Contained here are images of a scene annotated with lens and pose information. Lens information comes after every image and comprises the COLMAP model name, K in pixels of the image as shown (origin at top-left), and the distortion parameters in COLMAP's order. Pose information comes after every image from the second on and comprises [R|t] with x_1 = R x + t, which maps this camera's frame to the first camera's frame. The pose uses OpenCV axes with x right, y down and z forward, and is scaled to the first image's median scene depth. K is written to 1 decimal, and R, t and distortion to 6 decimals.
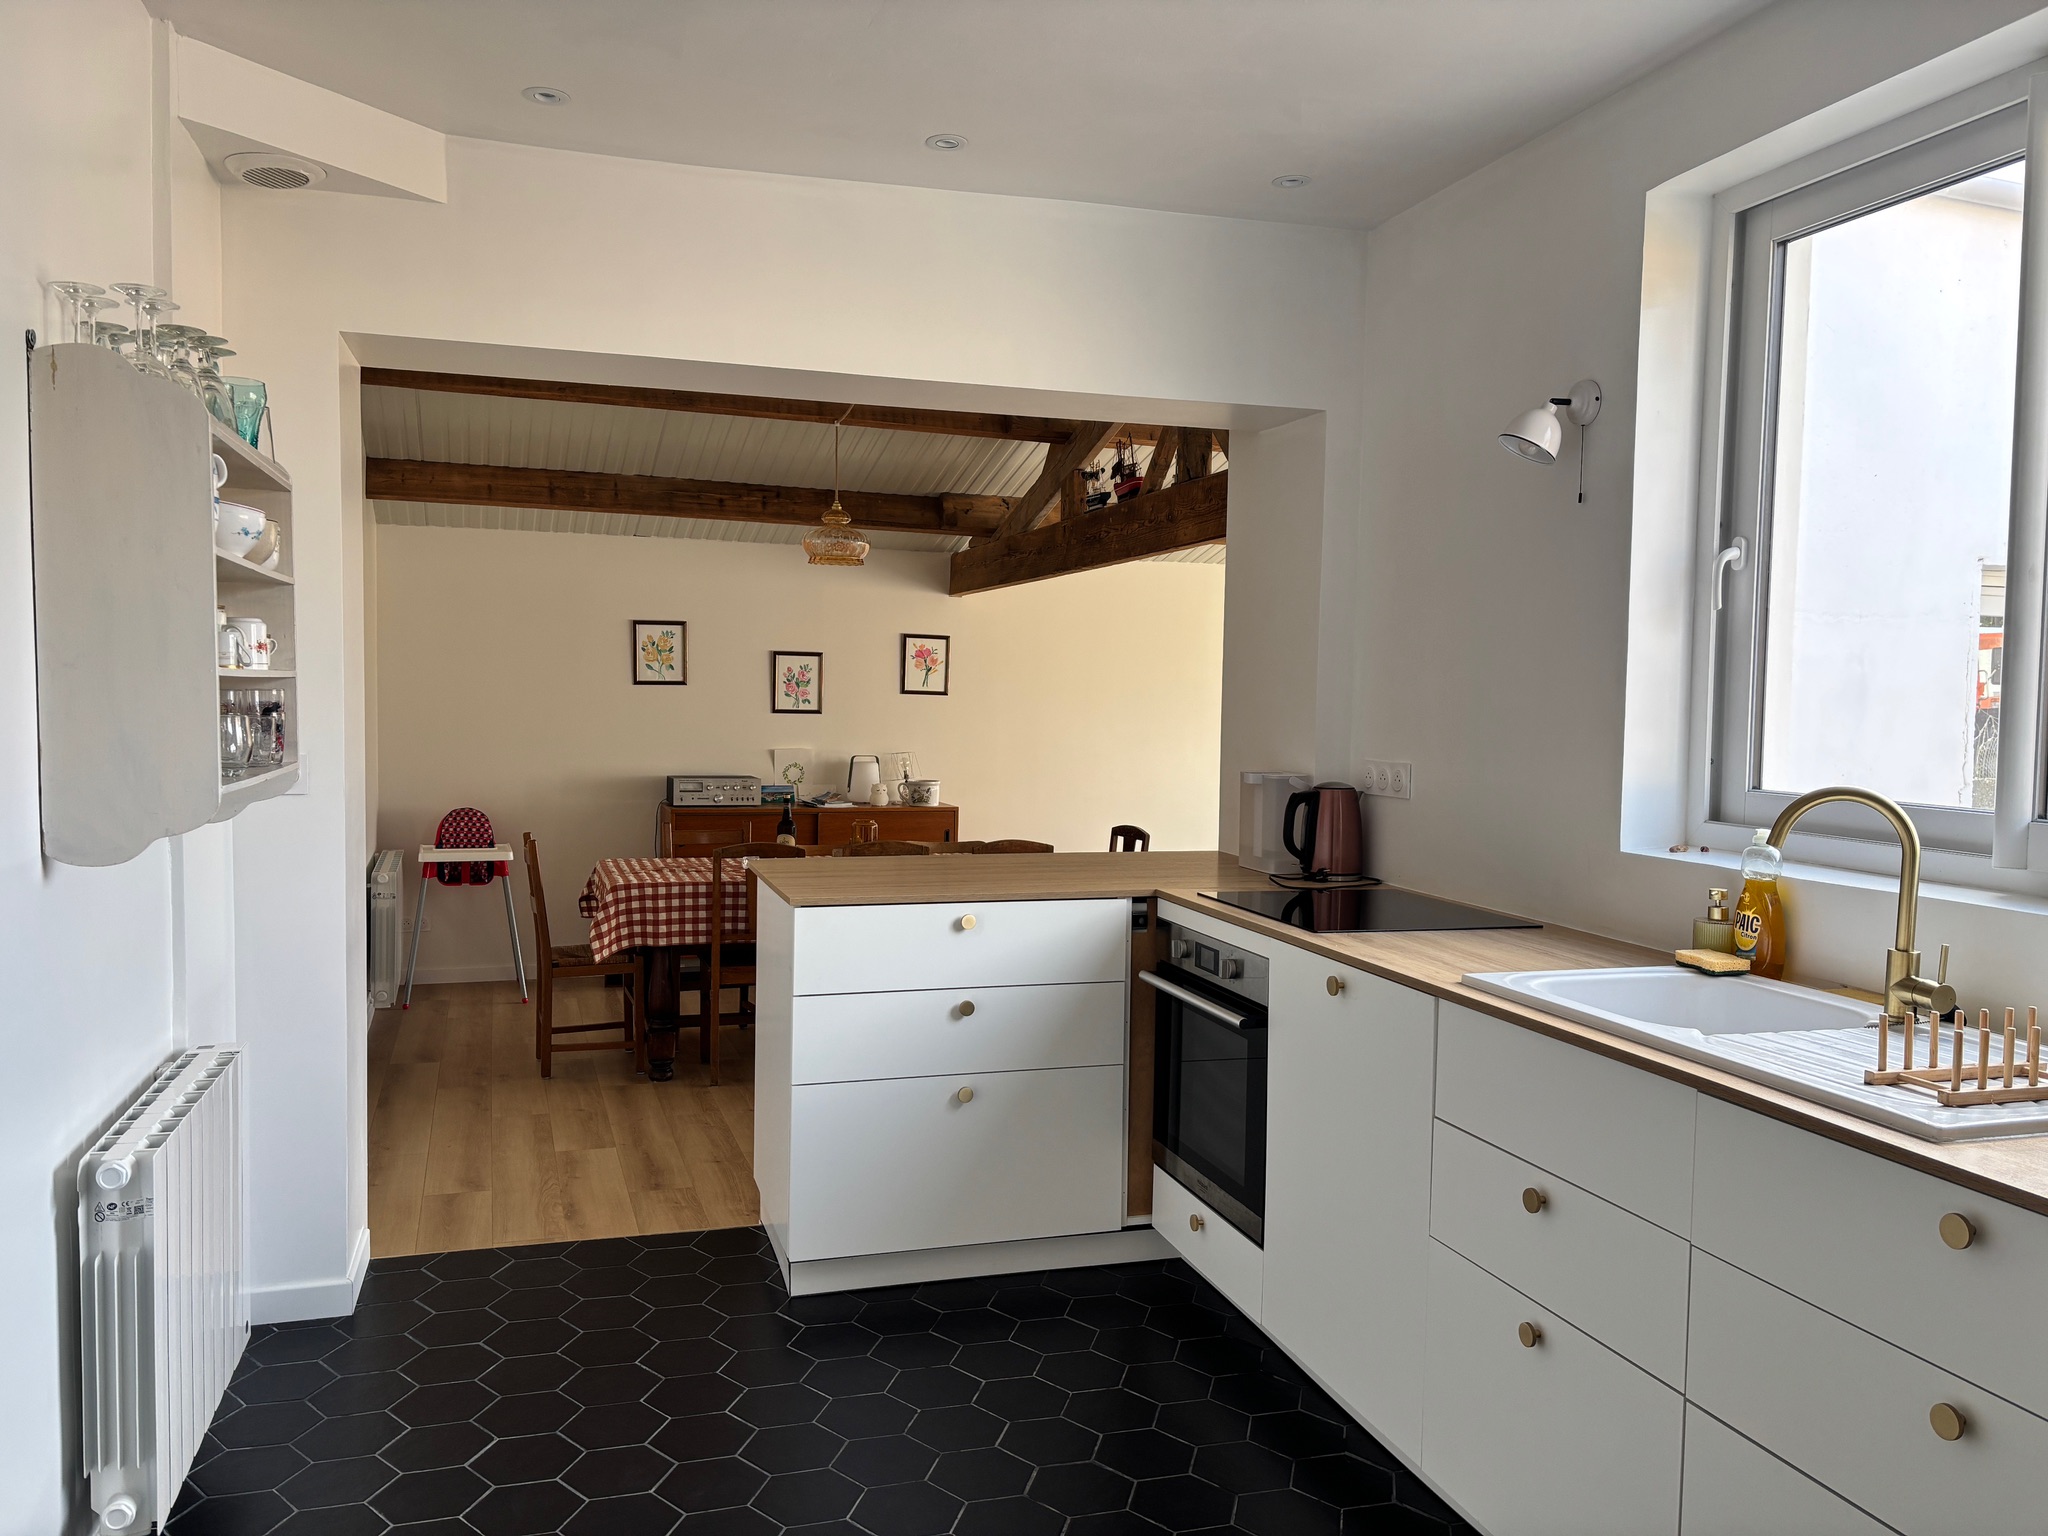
lens RADIAL K [[1564.5, 0, 1027.8], [0, 1564.5, 779.8], [0, 0, 1]] dist [0.049403, -0.033825]
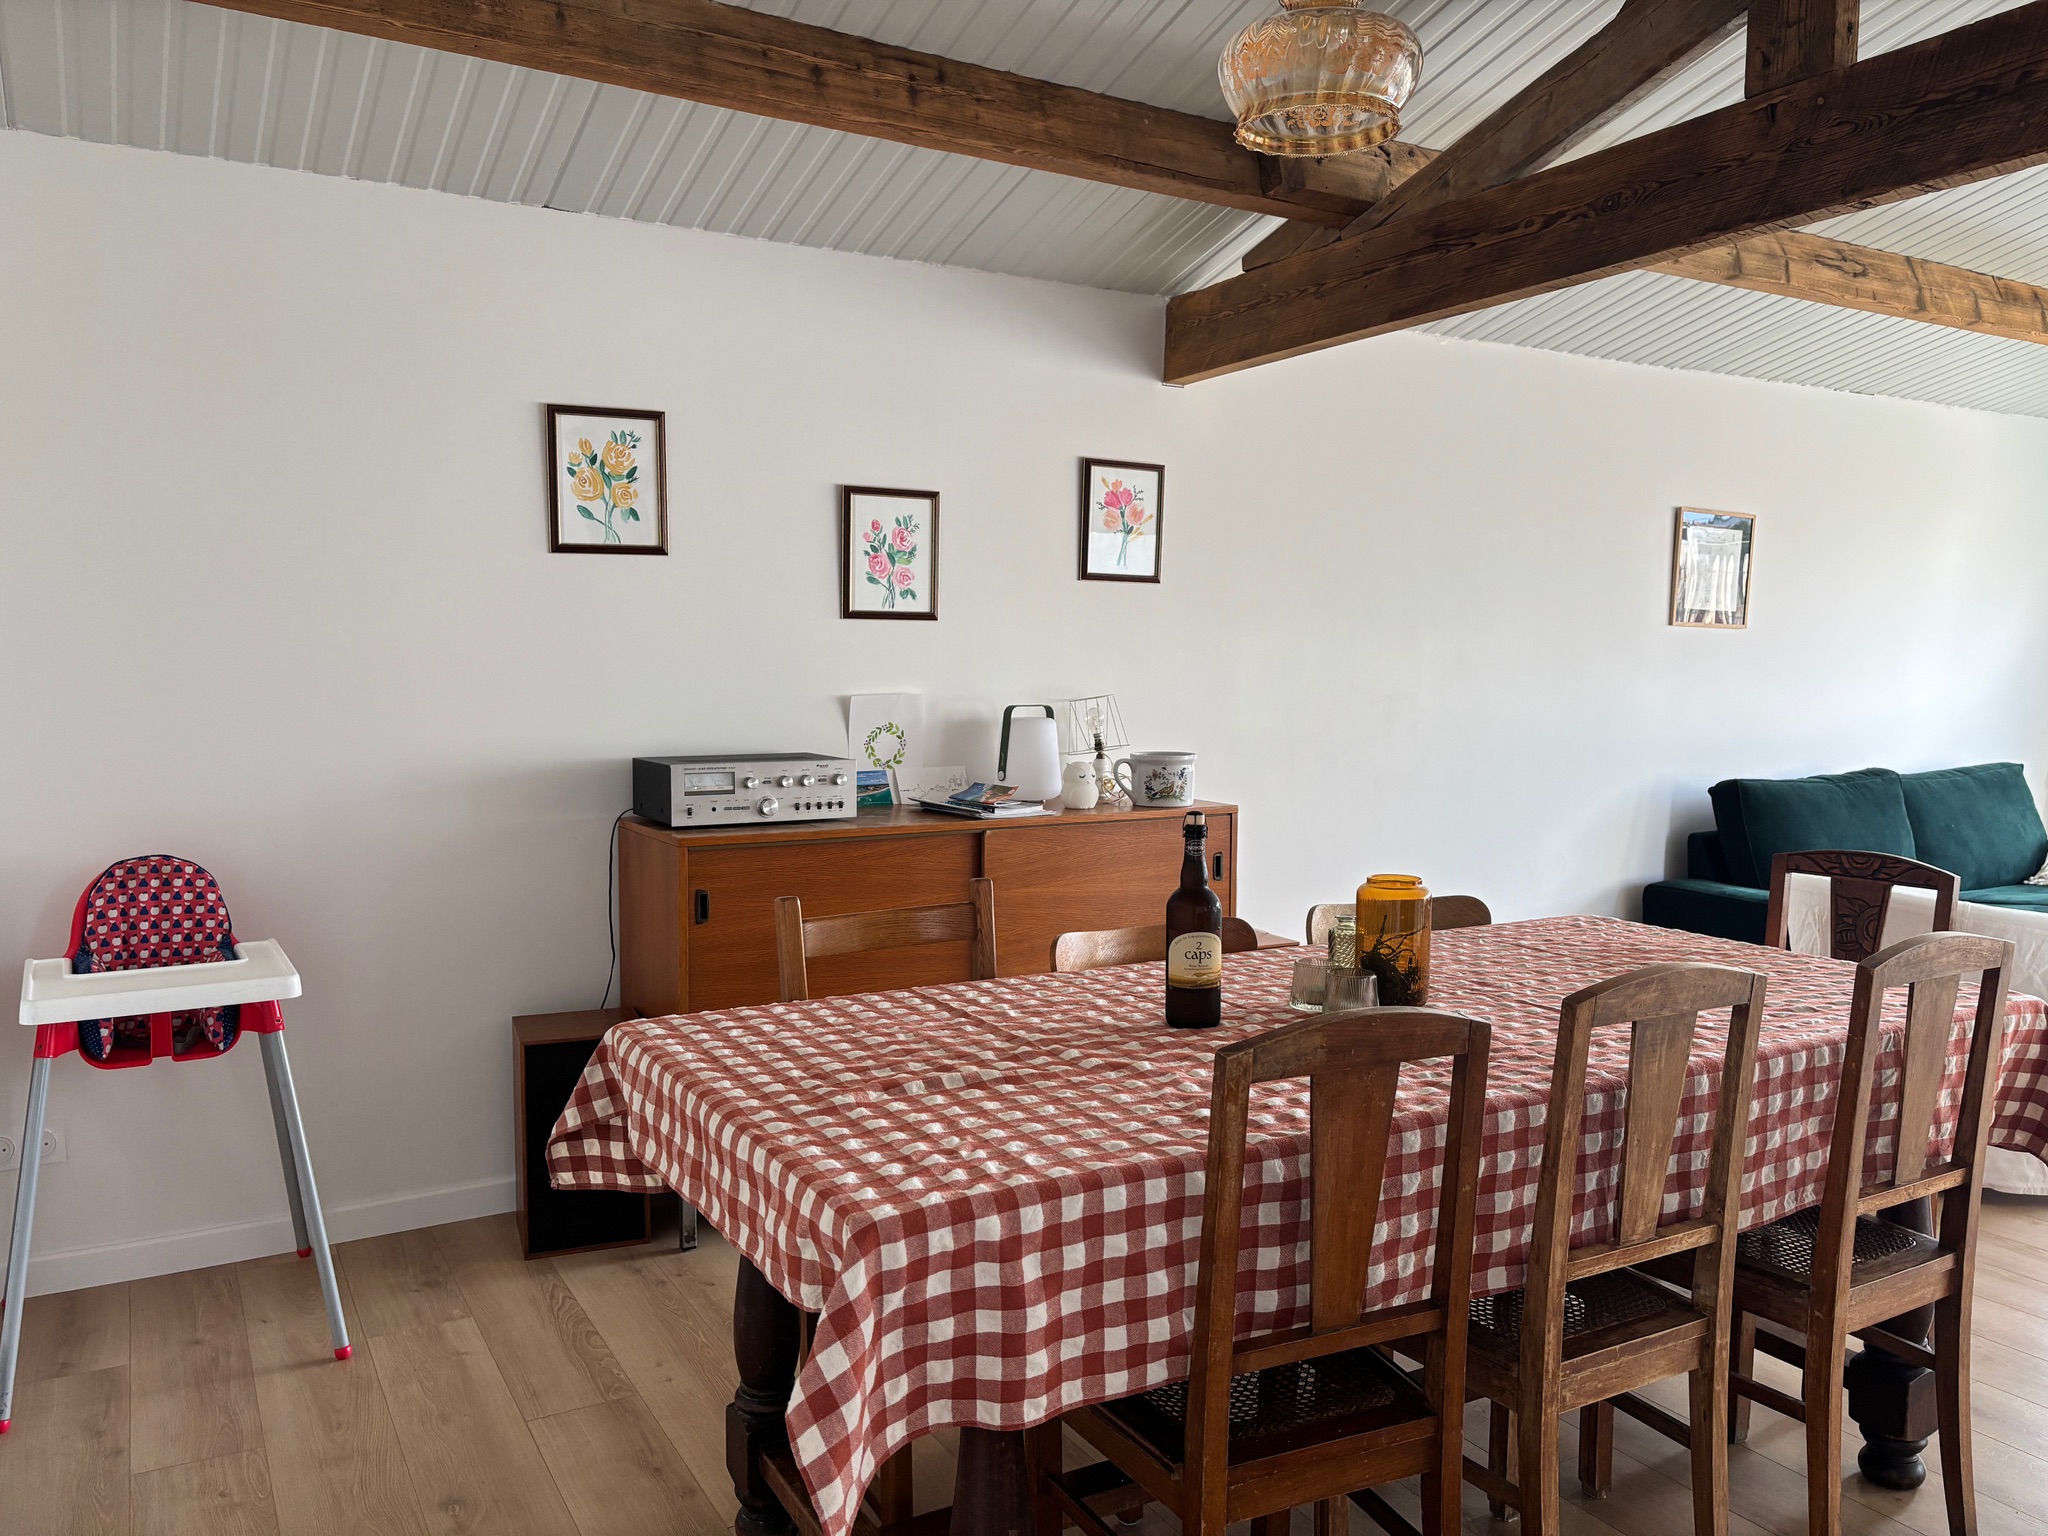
lens RADIAL K [[1564.5, 0, 1022.6], [0, 1564.5, 769.9], [0, 0, 1]] dist [0.049403, -0.033825]
pose [[0.982271, -0.027644, 0.185416, -0.208740], [0.023232, 0.999394, 0.025925, -0.008282], [-0.186021, -0.021158, 0.982318, 0.552152]]
